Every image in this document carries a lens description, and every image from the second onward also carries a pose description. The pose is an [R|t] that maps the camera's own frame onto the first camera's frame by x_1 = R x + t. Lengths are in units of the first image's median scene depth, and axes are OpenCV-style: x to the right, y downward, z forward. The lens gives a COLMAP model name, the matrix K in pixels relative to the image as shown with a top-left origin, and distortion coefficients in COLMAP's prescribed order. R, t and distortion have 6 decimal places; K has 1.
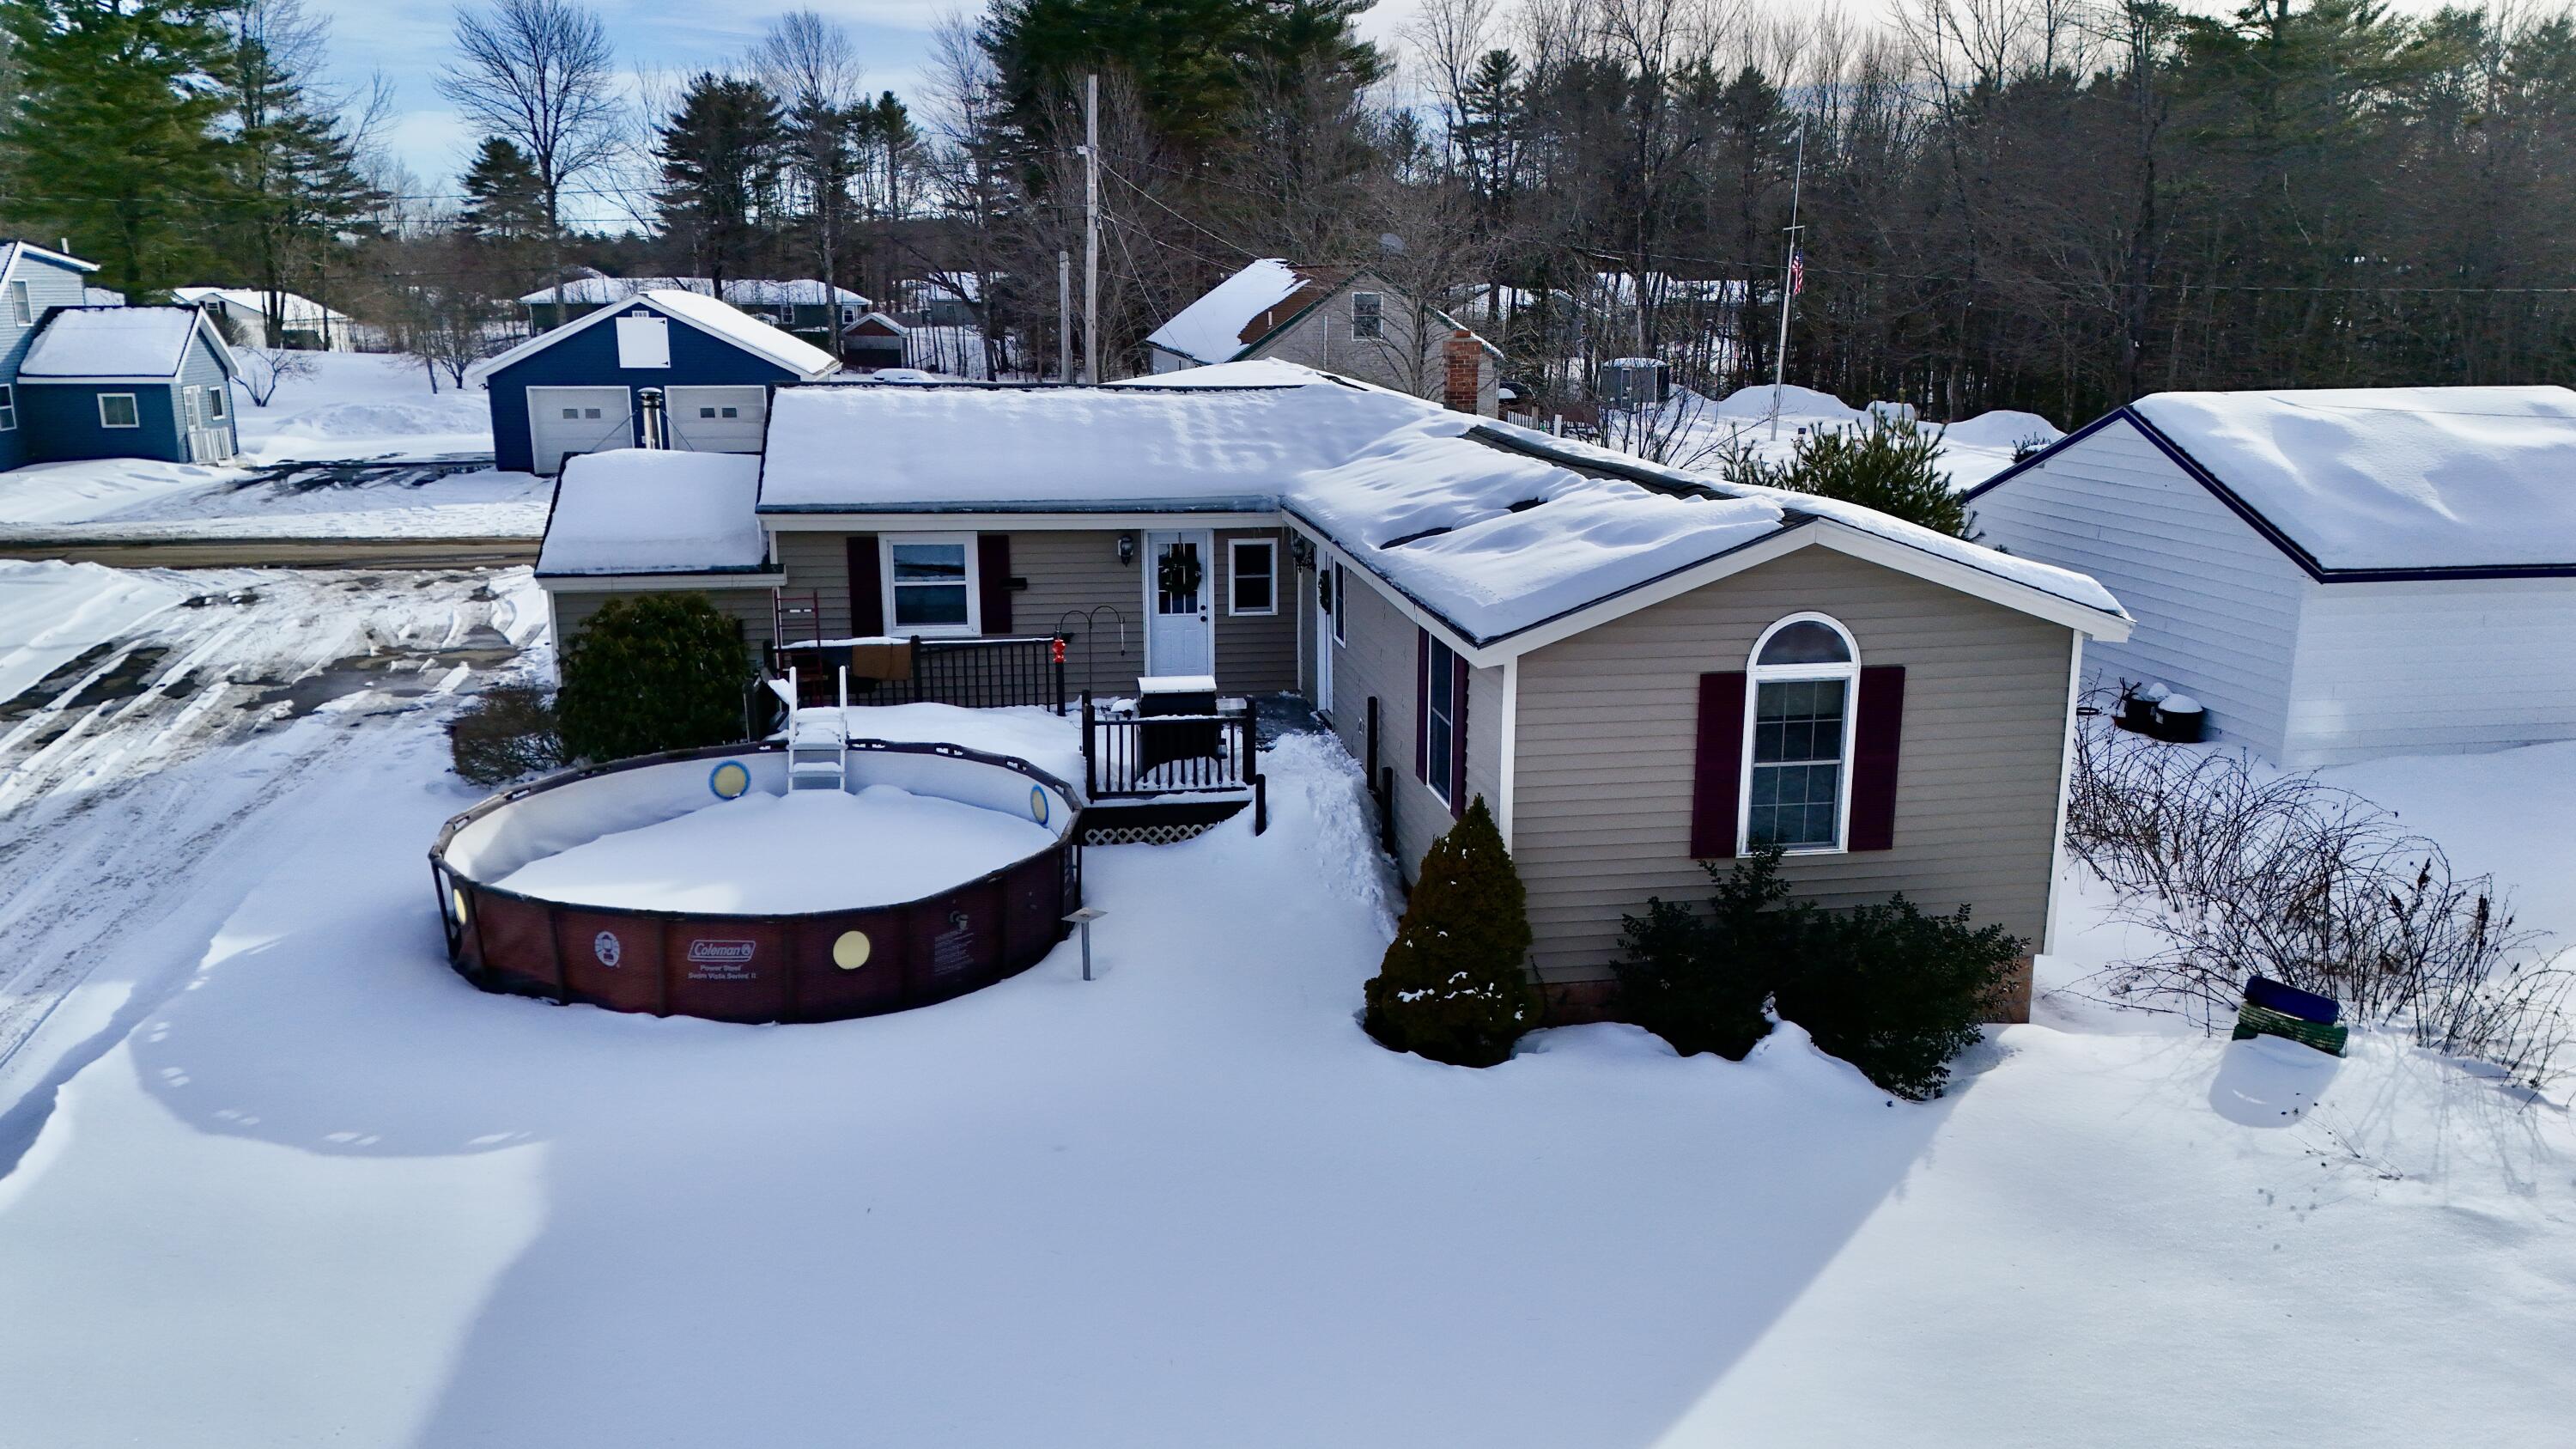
lens RADIAL K [[1870.9, 0, 1294.5], [0, 1870.9, 728.0], [0, 0, 1]] dist [0.075690, -0.057414]
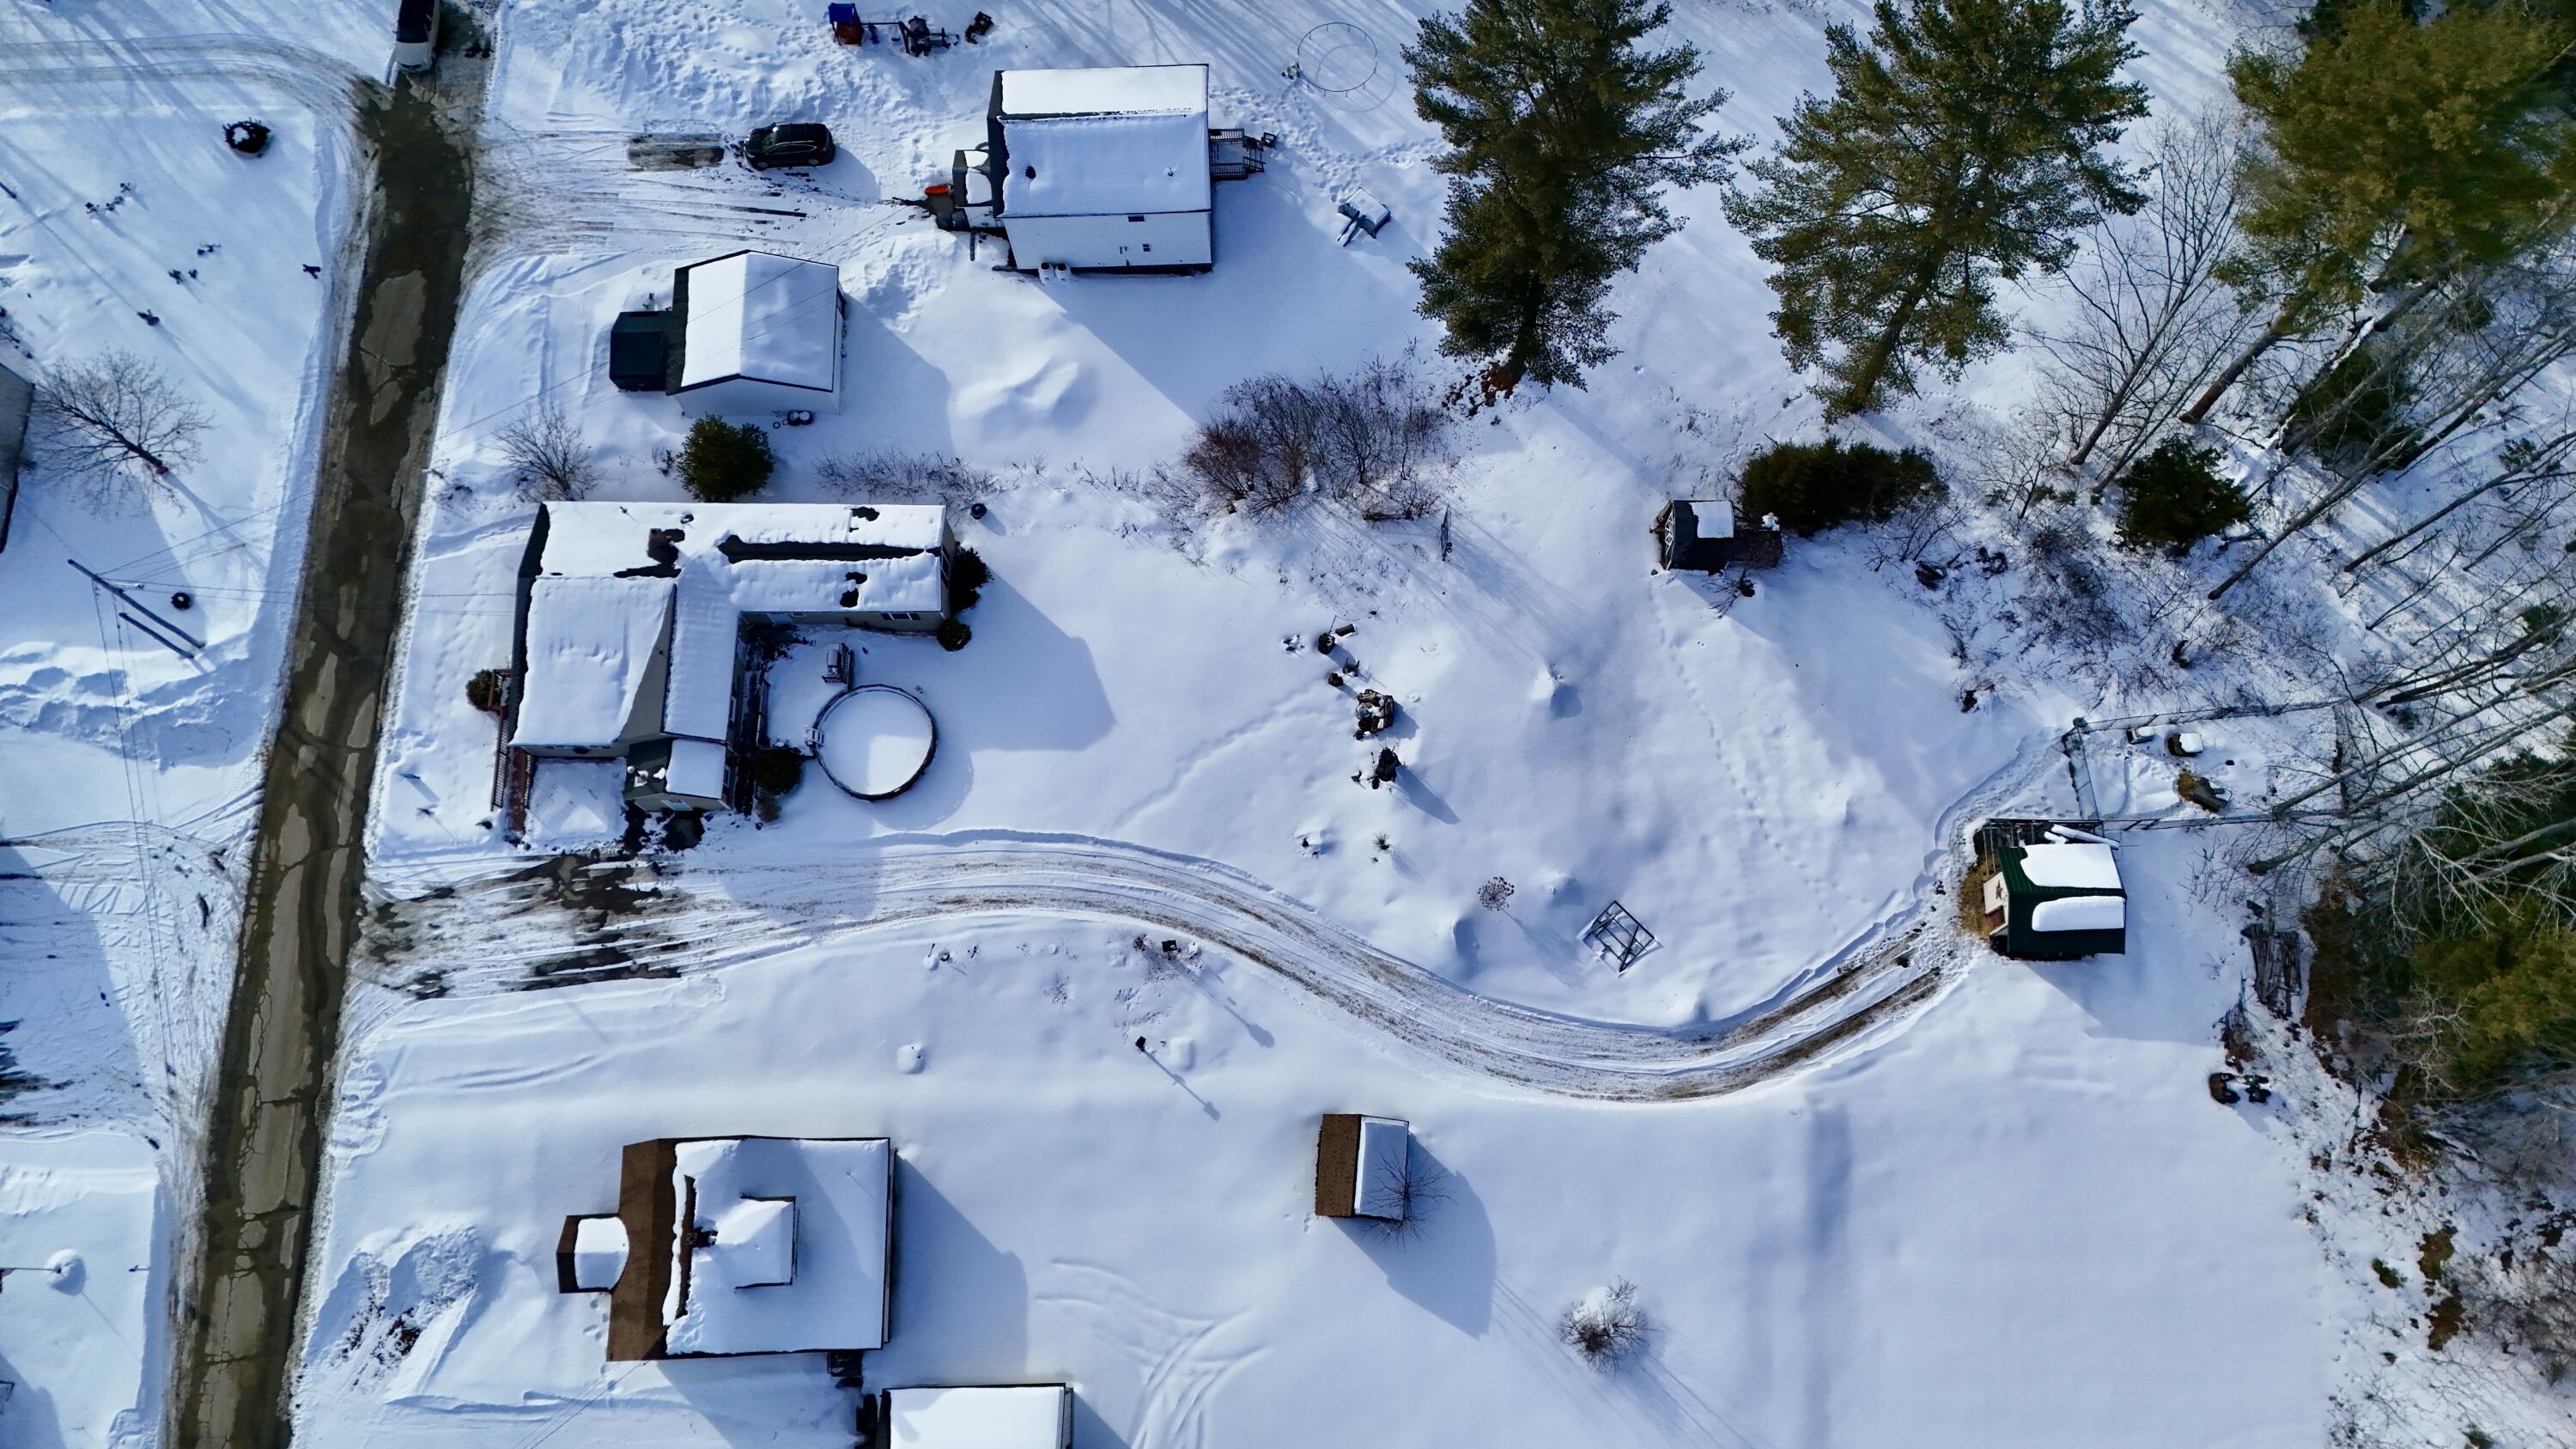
lens RADIAL K [[1870.9, 0, 1277.7], [0, 1870.9, 744.1], [0, 0, 1]] dist [0.075690, -0.057414]
pose [[0.168760, -0.943269, 0.285944, -1.398191], [0.244948, 0.321139, 0.914806, -3.907836], [-0.954736, -0.084342, 0.285247, -1.368462]]
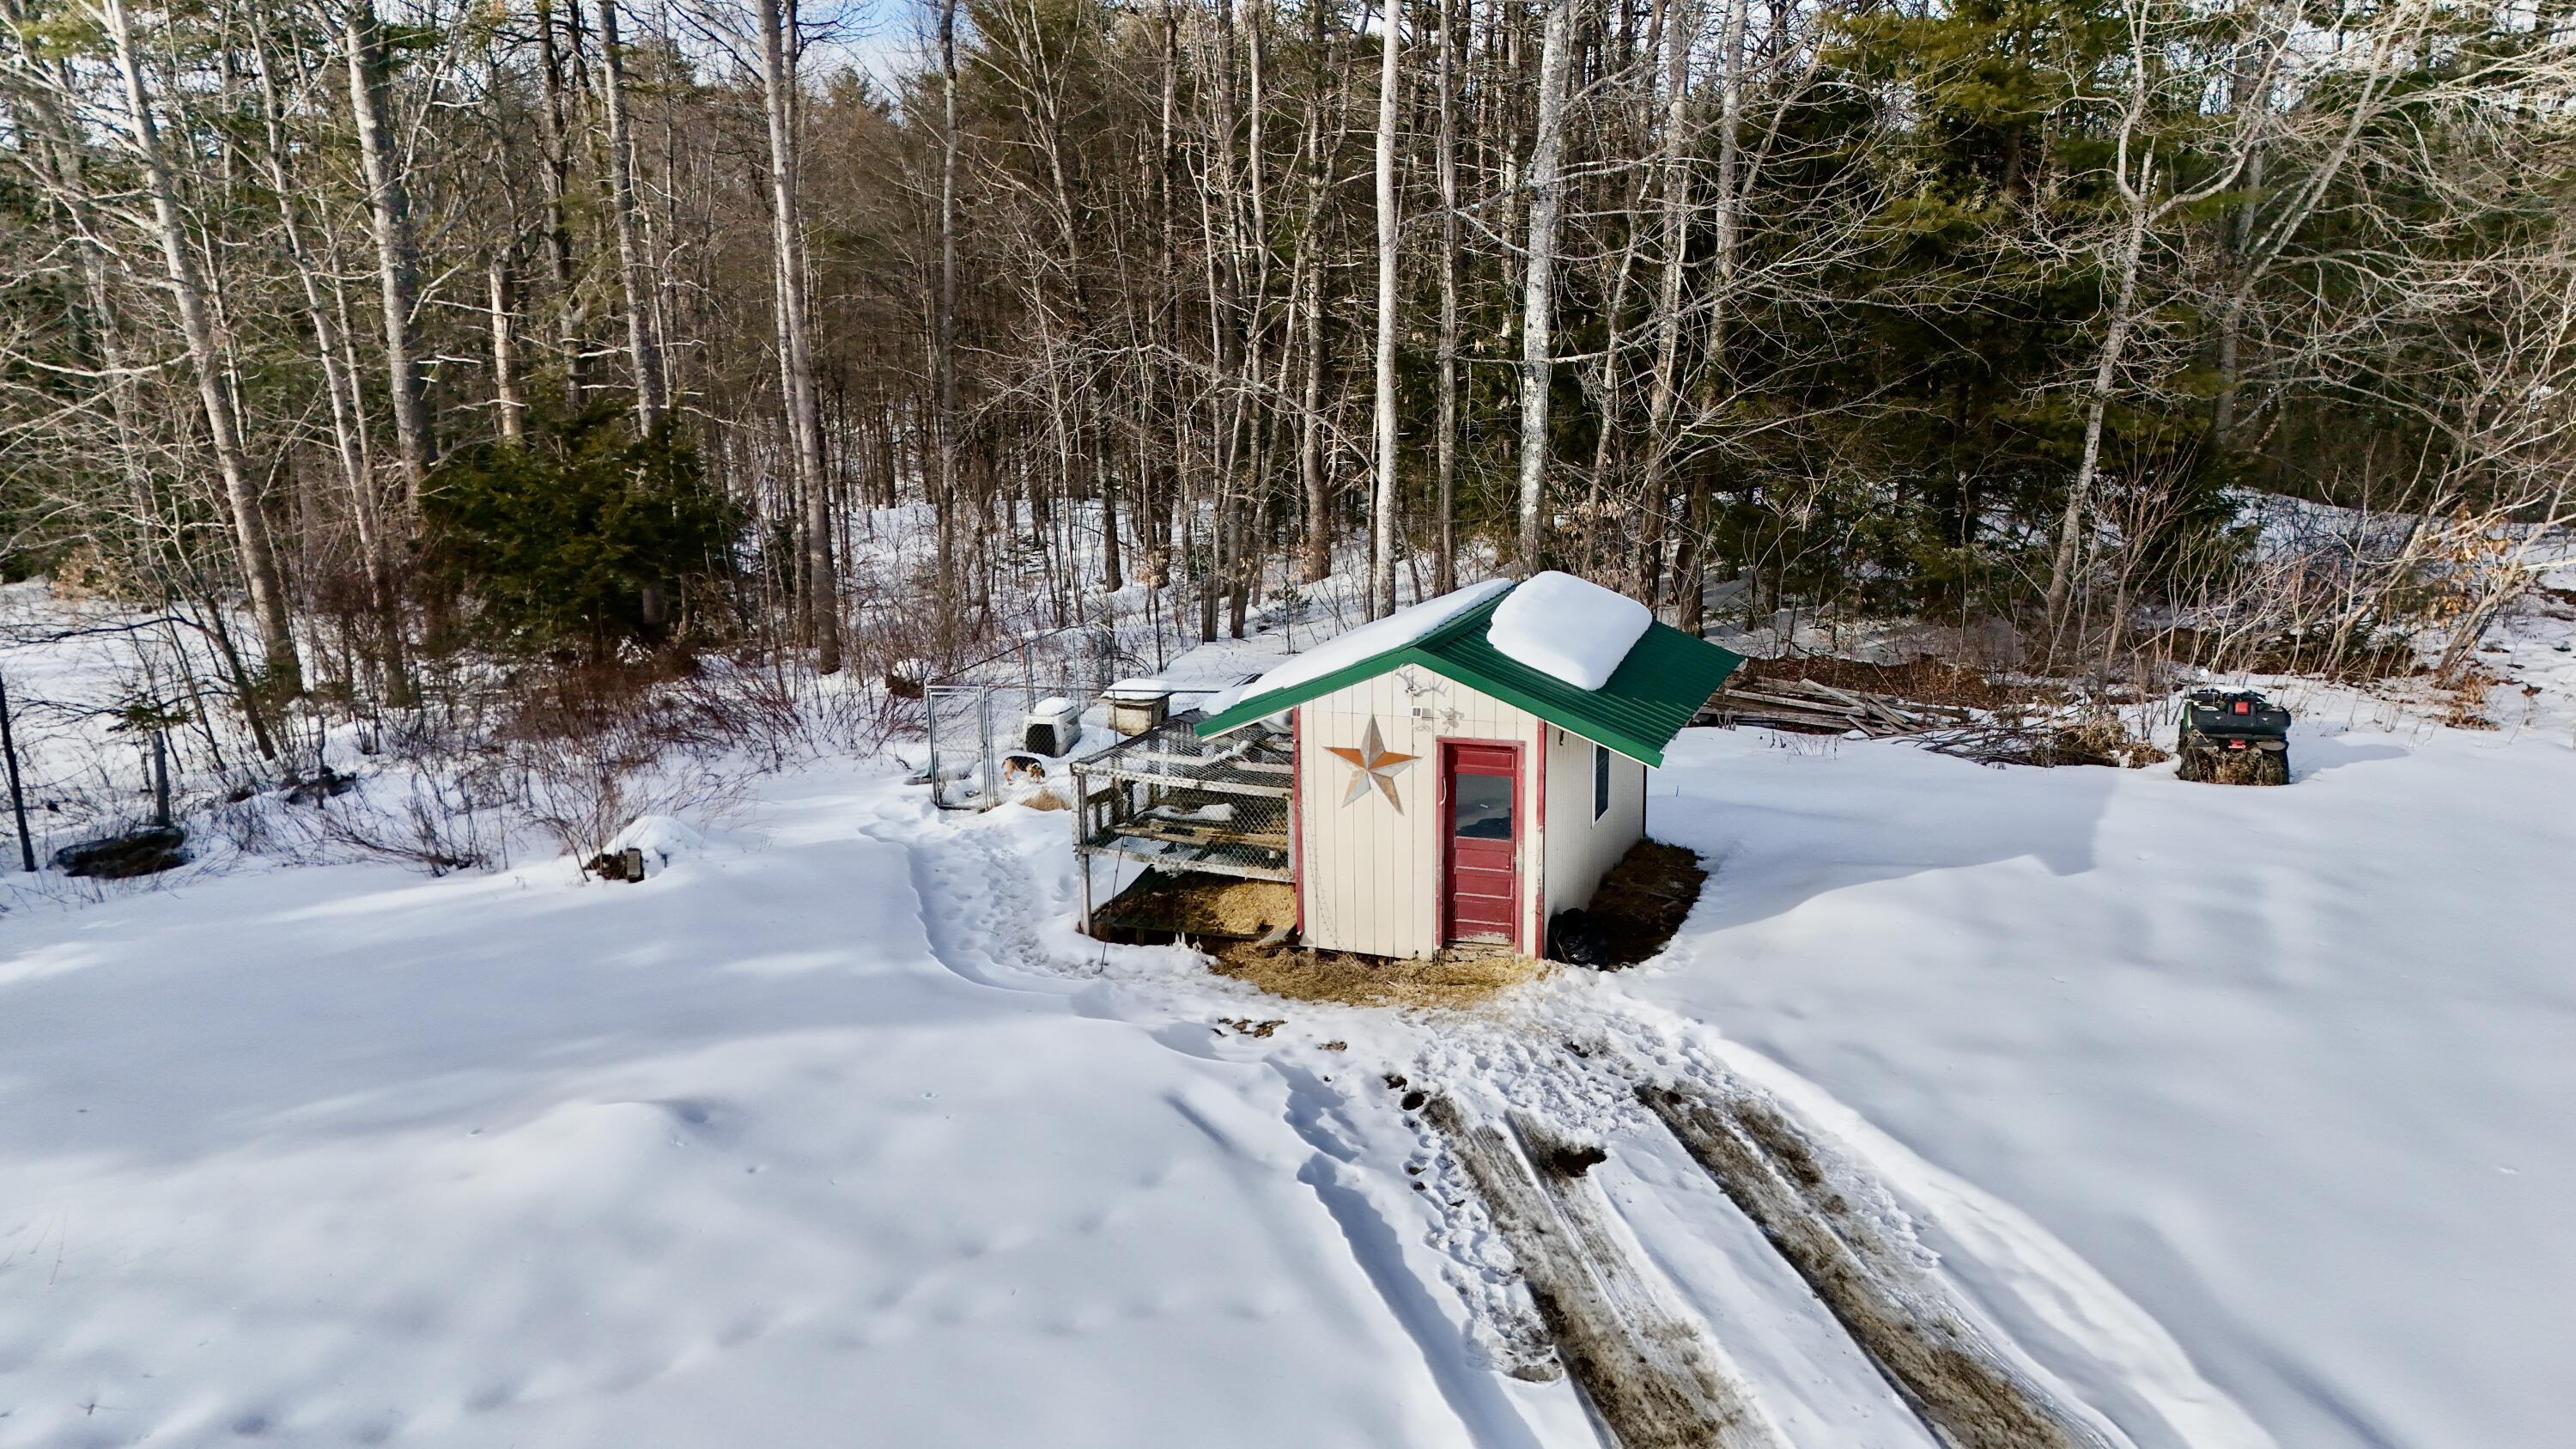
lens RADIAL K [[1870.9, 0, 1286.5], [0, 1870.9, 724.5], [0, 0, 1]] dist [0.075690, -0.057414]
pose [[-0.862362, -0.105653, 0.495146, -0.618516], [0.121267, 0.906413, 0.404610, 0.202714], [-0.491555, 0.408965, -0.768844, -0.997763]]
